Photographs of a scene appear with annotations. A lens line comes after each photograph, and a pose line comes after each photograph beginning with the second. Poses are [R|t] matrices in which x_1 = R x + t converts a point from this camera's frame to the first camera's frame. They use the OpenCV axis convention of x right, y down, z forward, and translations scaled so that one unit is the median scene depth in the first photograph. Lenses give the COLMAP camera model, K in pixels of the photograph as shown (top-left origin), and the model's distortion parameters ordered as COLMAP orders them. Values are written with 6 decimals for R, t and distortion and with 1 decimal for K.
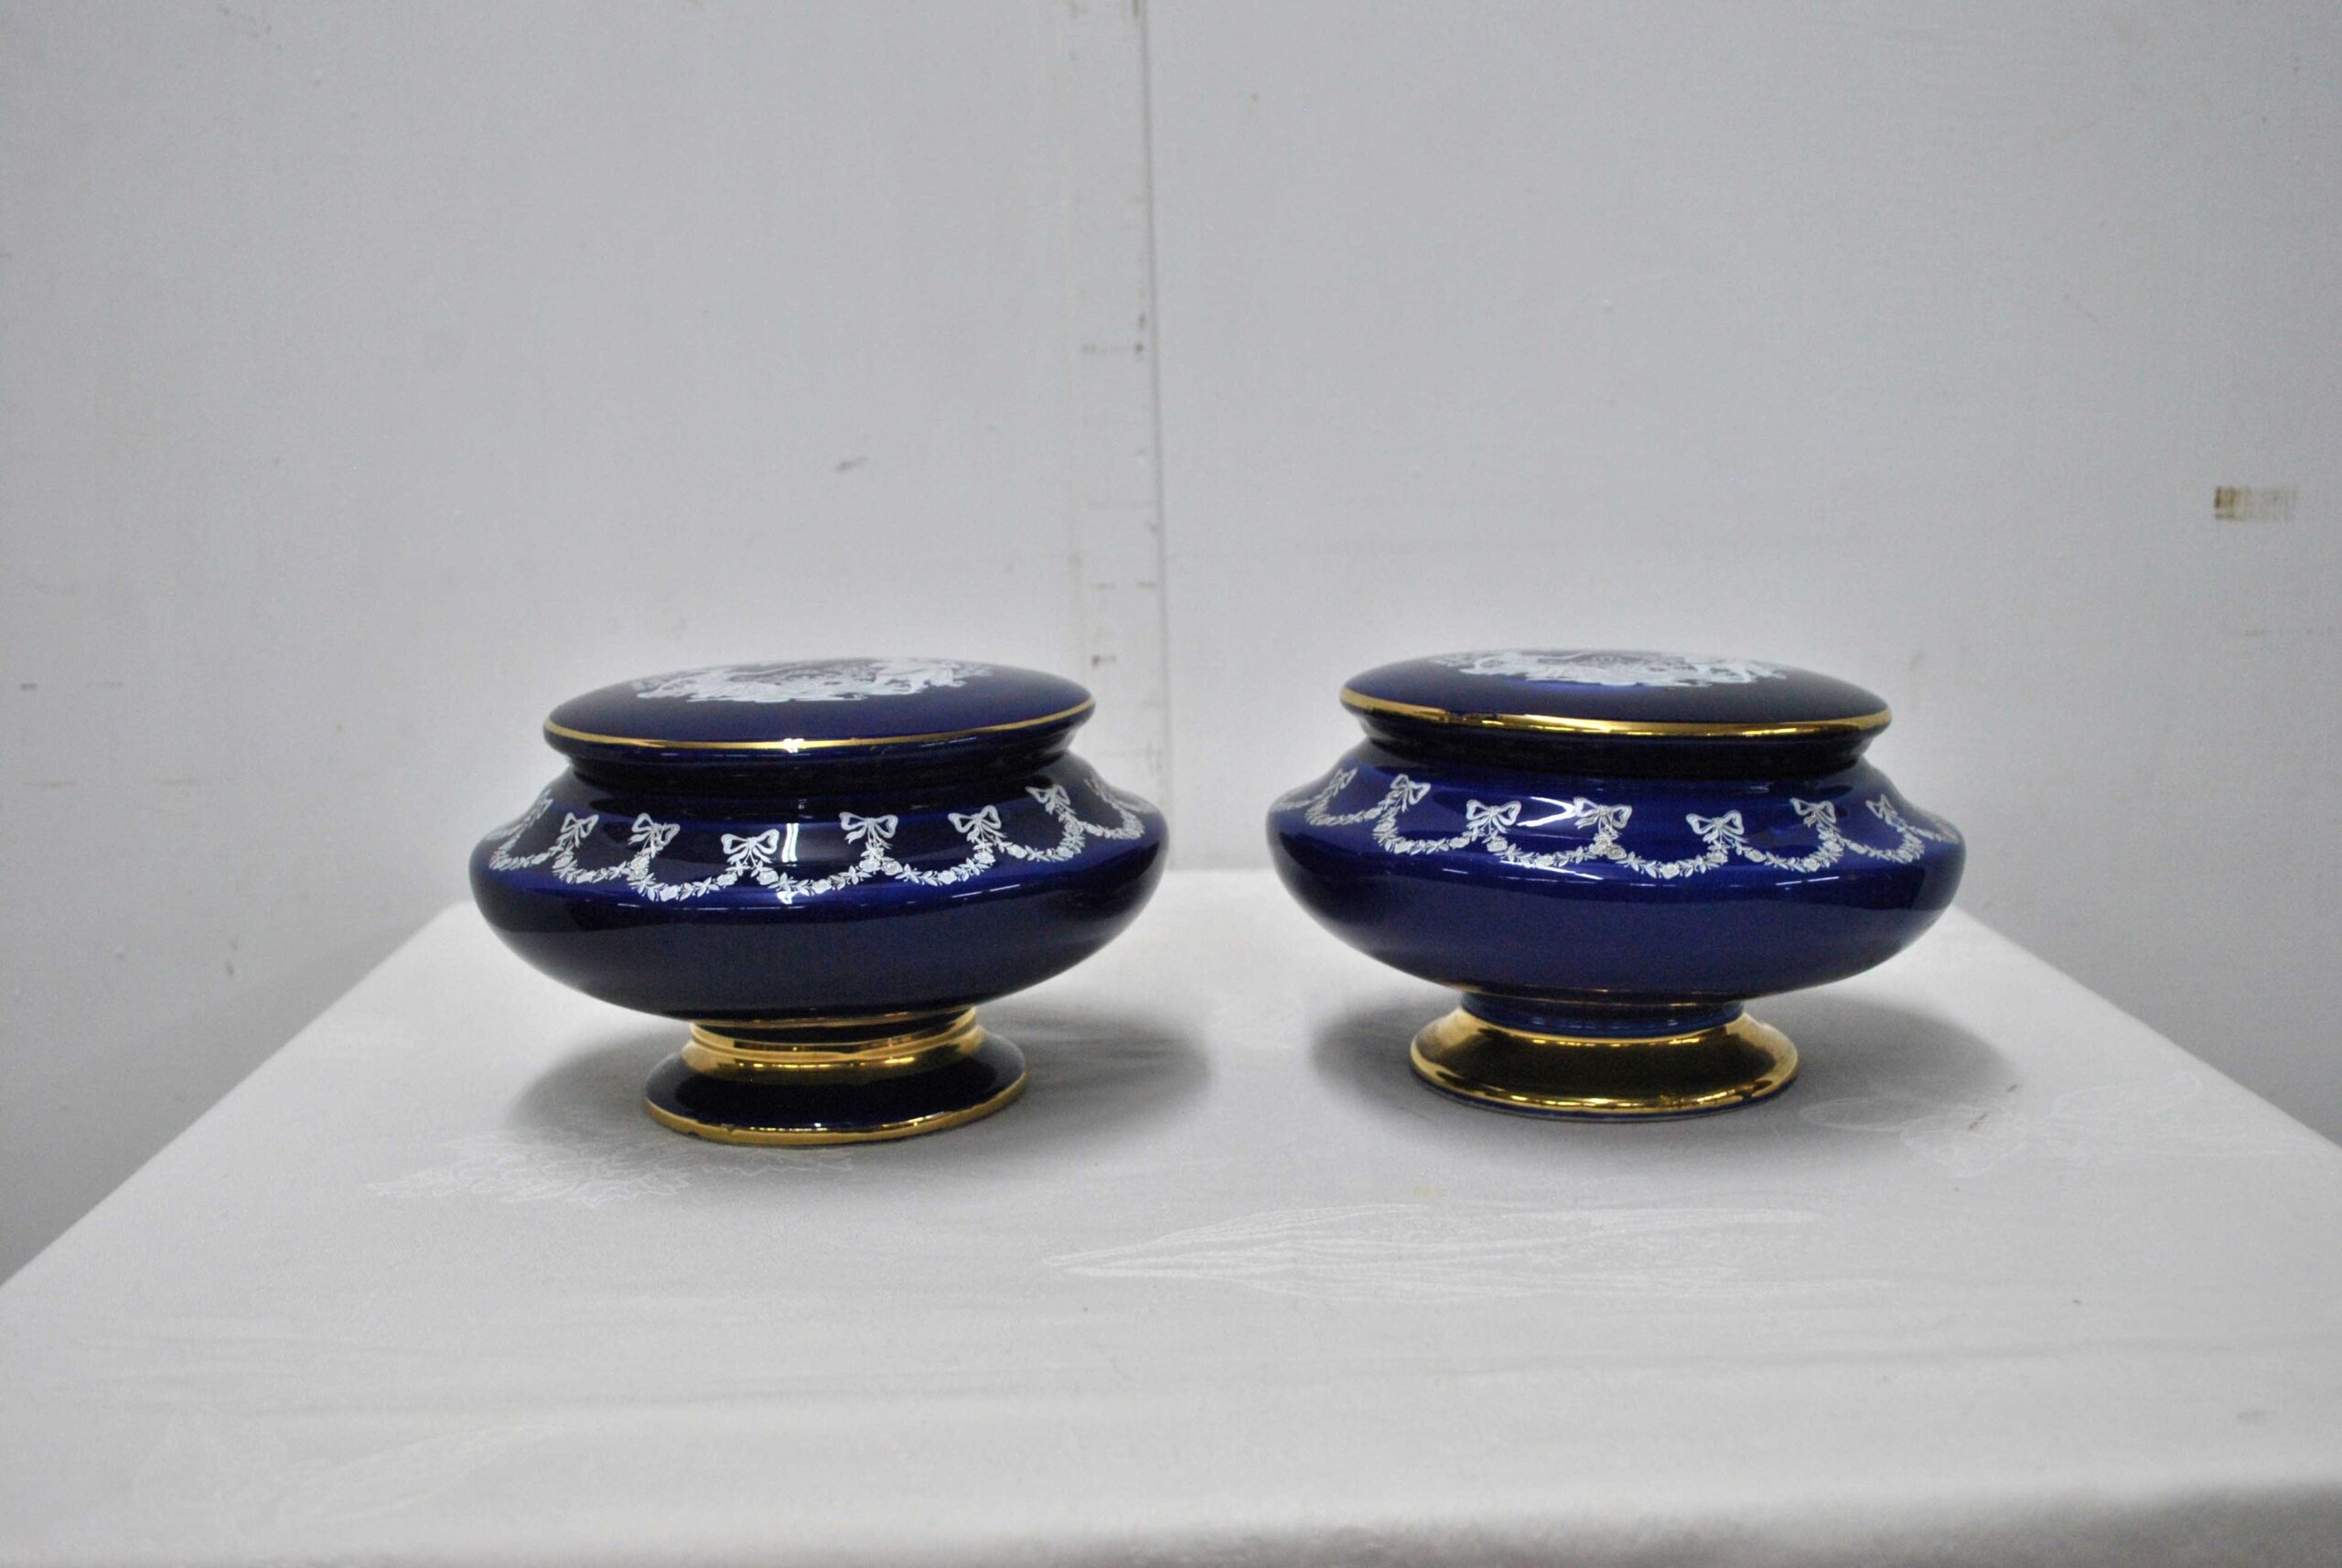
lens RADIAL K [[2505.7, 0, 1159.3], [0, 2505.7, 776.0], [0, 0, 1]] dist [-0.062712, 0.000000]
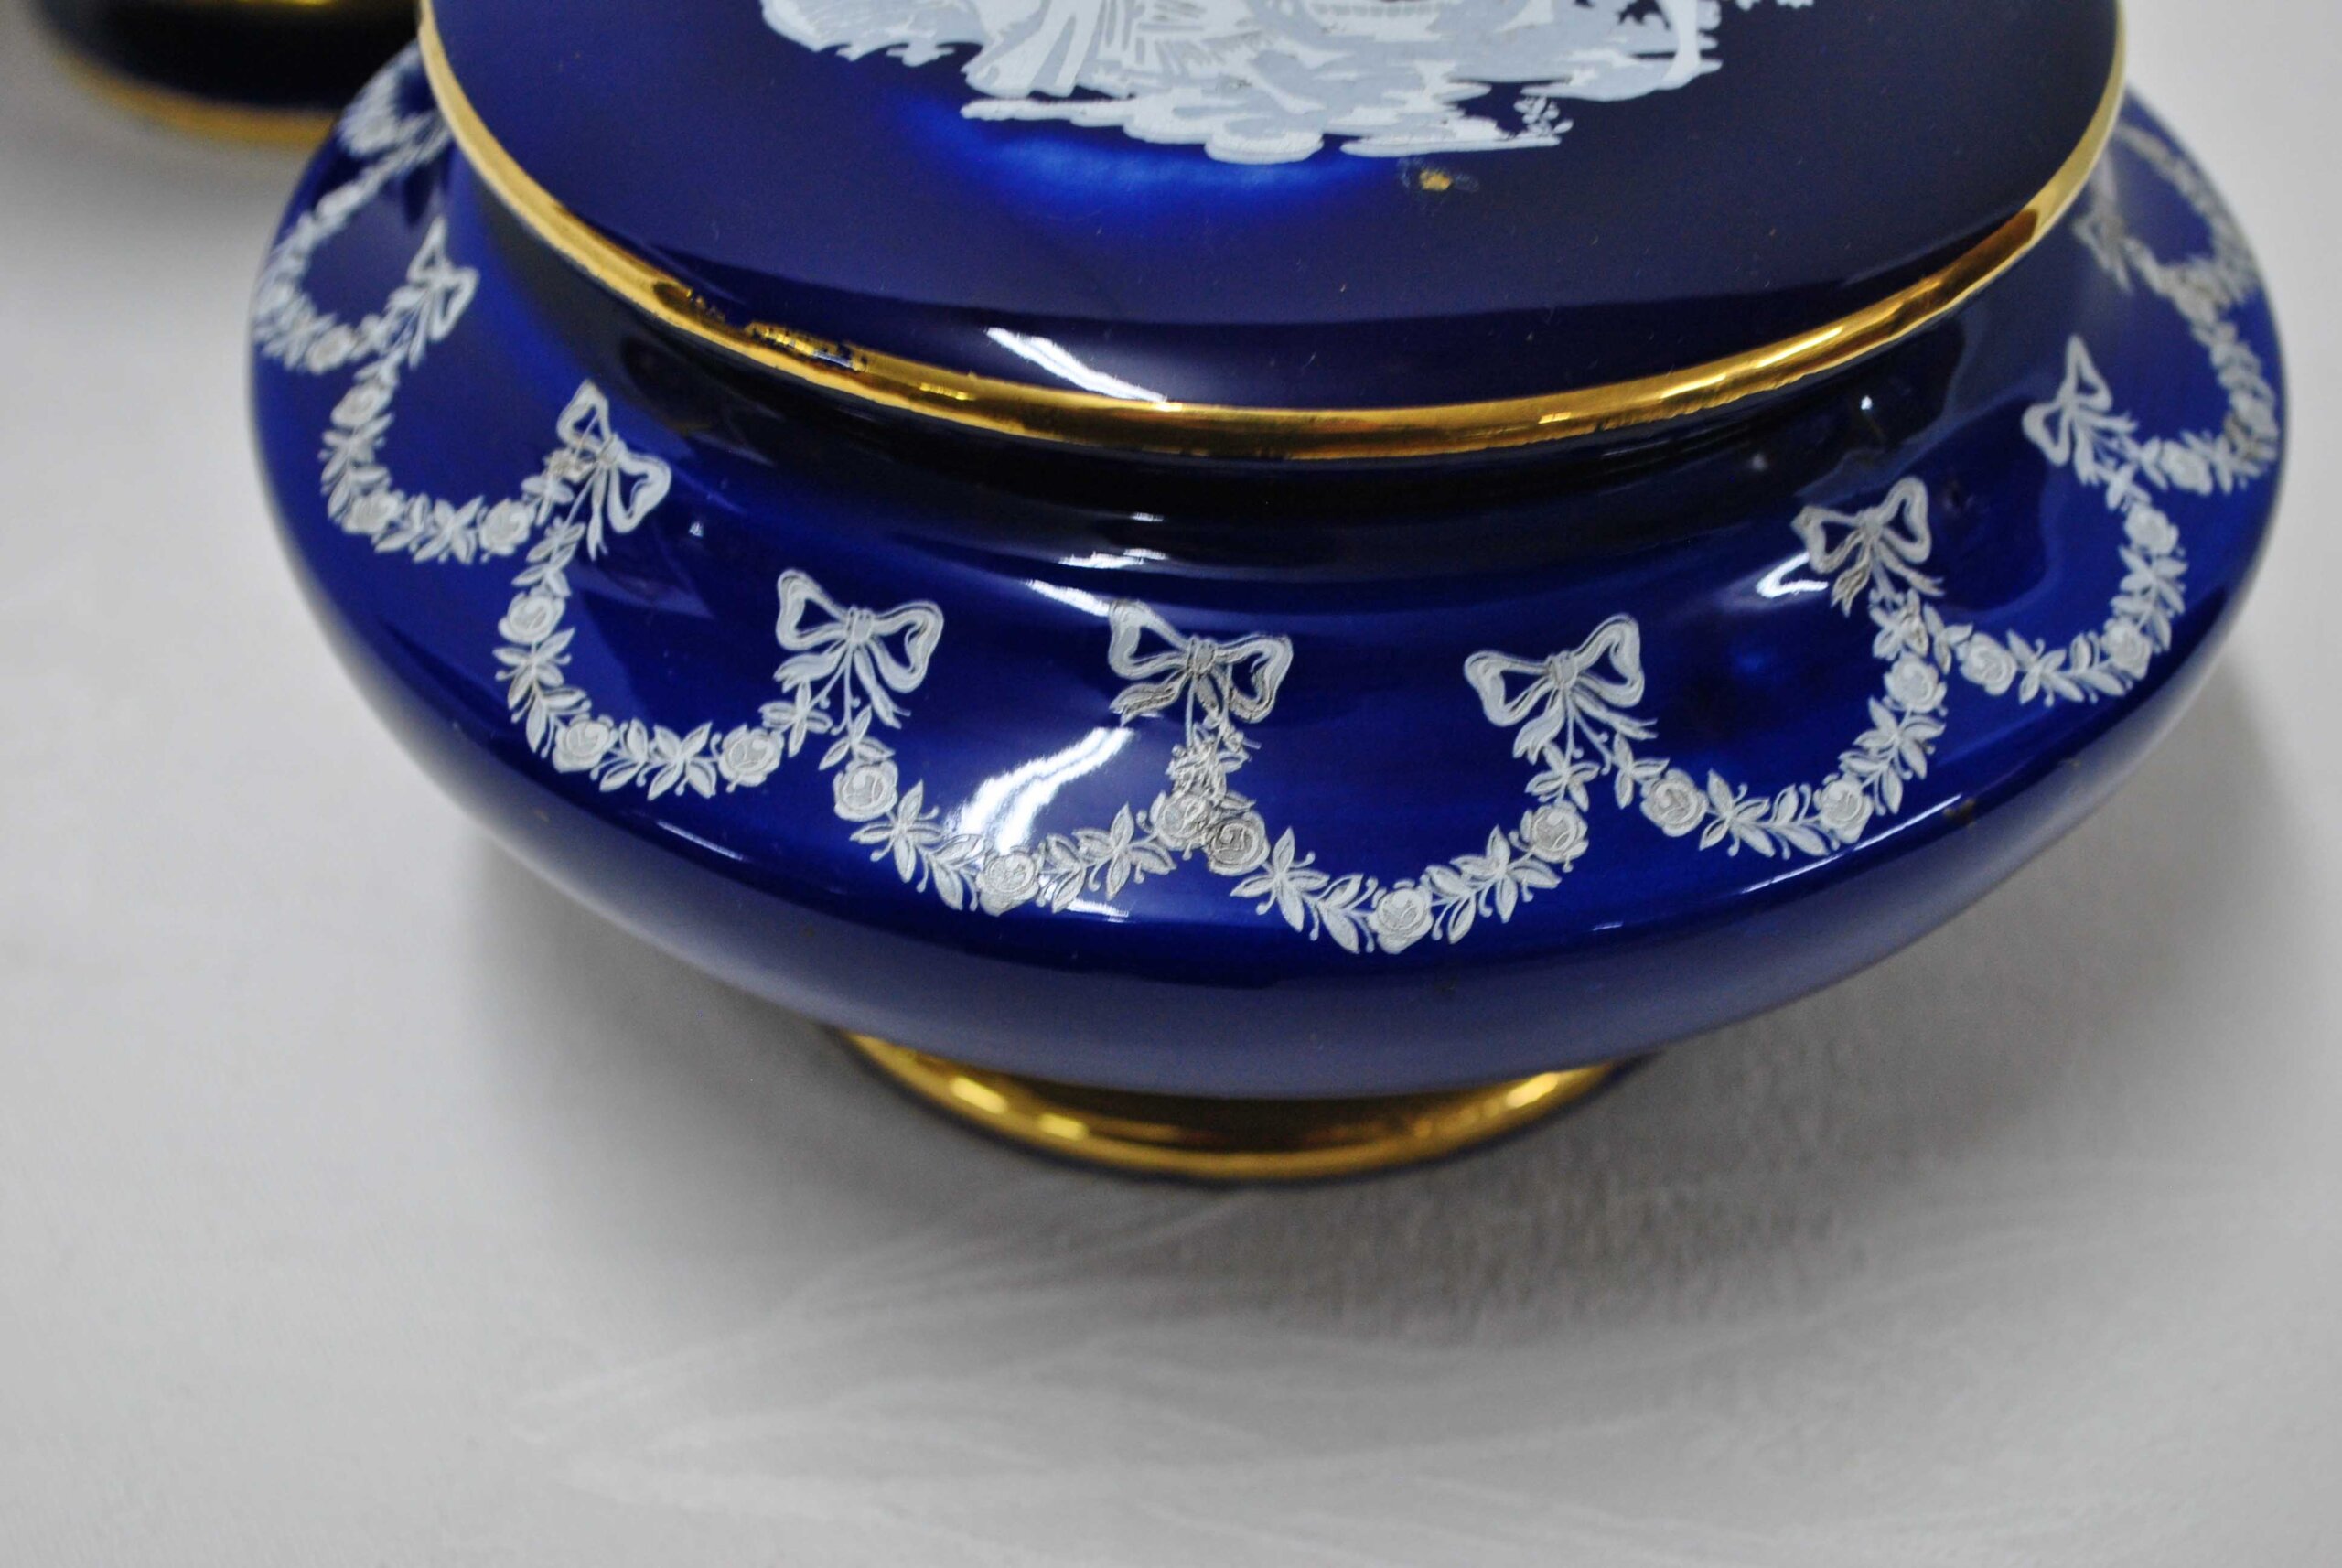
lens RADIAL K [[3677.3, 0, 1166.6], [0, 3677.3, 786.8], [0, 0, 1]] dist [-0.010167, 0.000000]
pose [[0.993926, -0.074919, 0.080616, 0.132381], [0.017497, 0.830771, 0.556339, -0.223383], [-0.108654, -0.551549, 0.827036, 0.600486]]
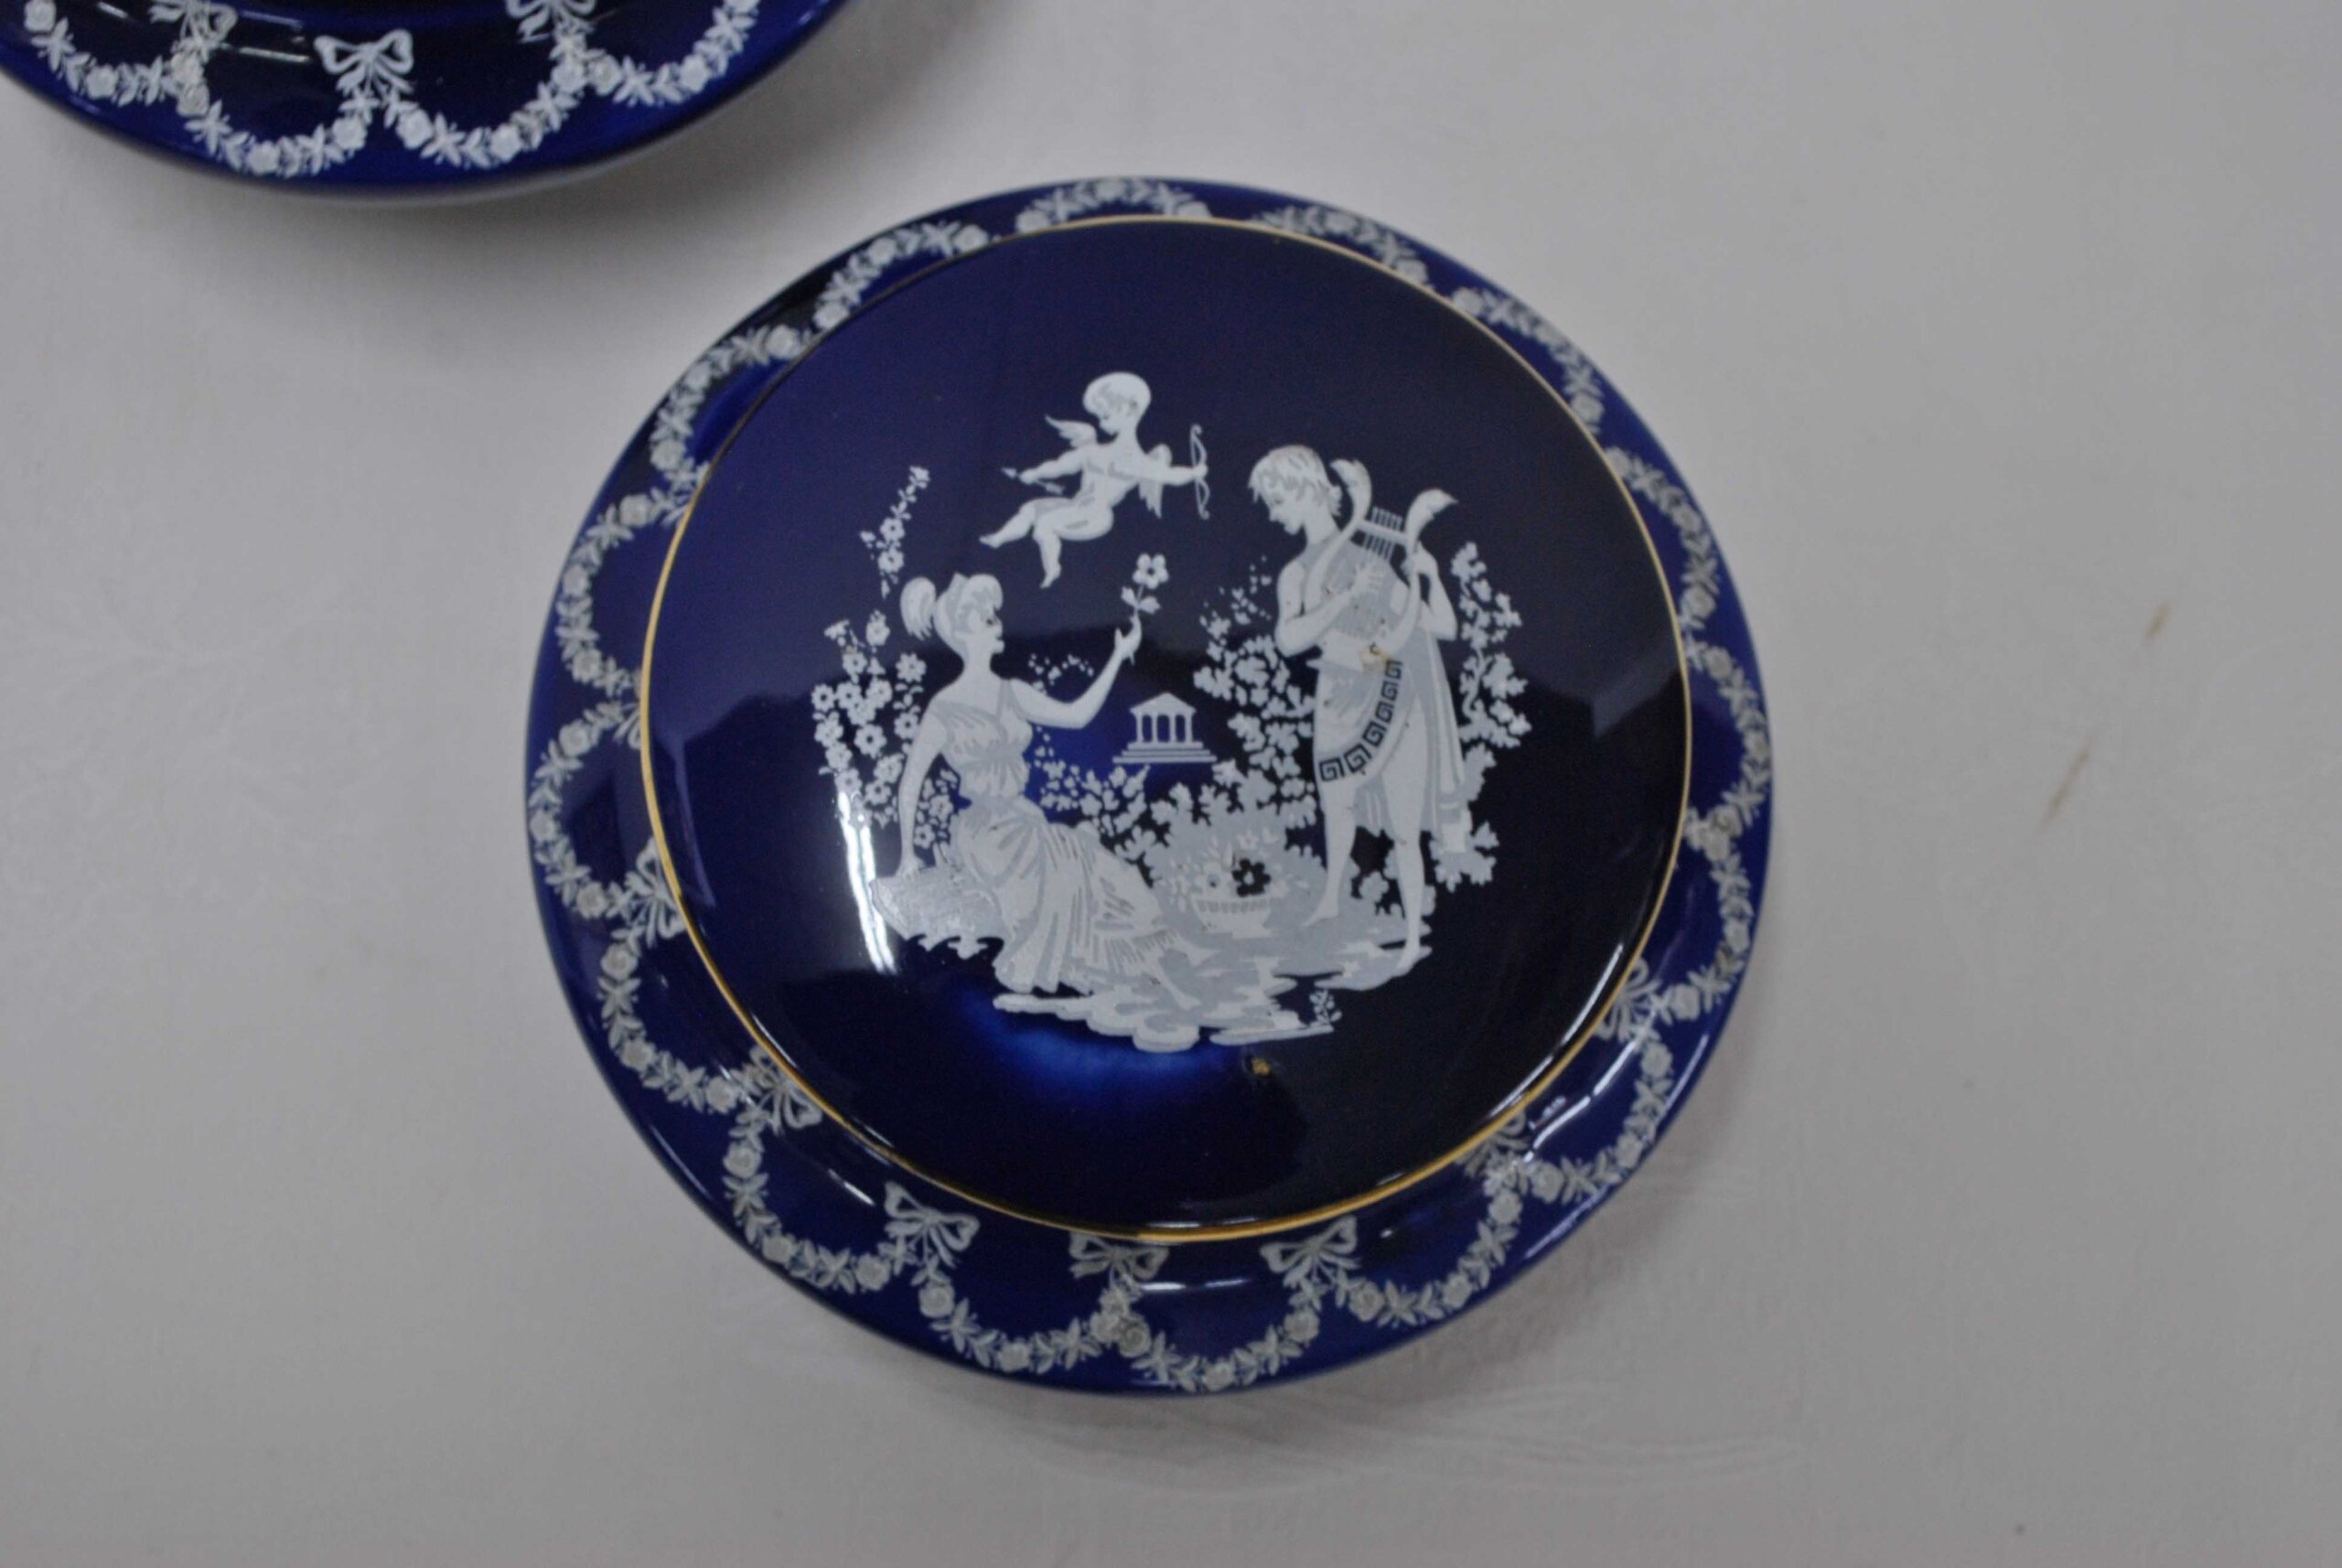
lens RADIAL K [[3401.6, 0, 1158.6], [0, 3401.6, 774.4], [0, 0, 1]] dist [-0.017640, 0.000000]
pose [[0.991276, -0.098764, 0.087279, 0.126280], [-0.048292, 0.343989, 0.937731, -0.747553], [-0.122637, -0.933765, 0.336218, 0.821662]]
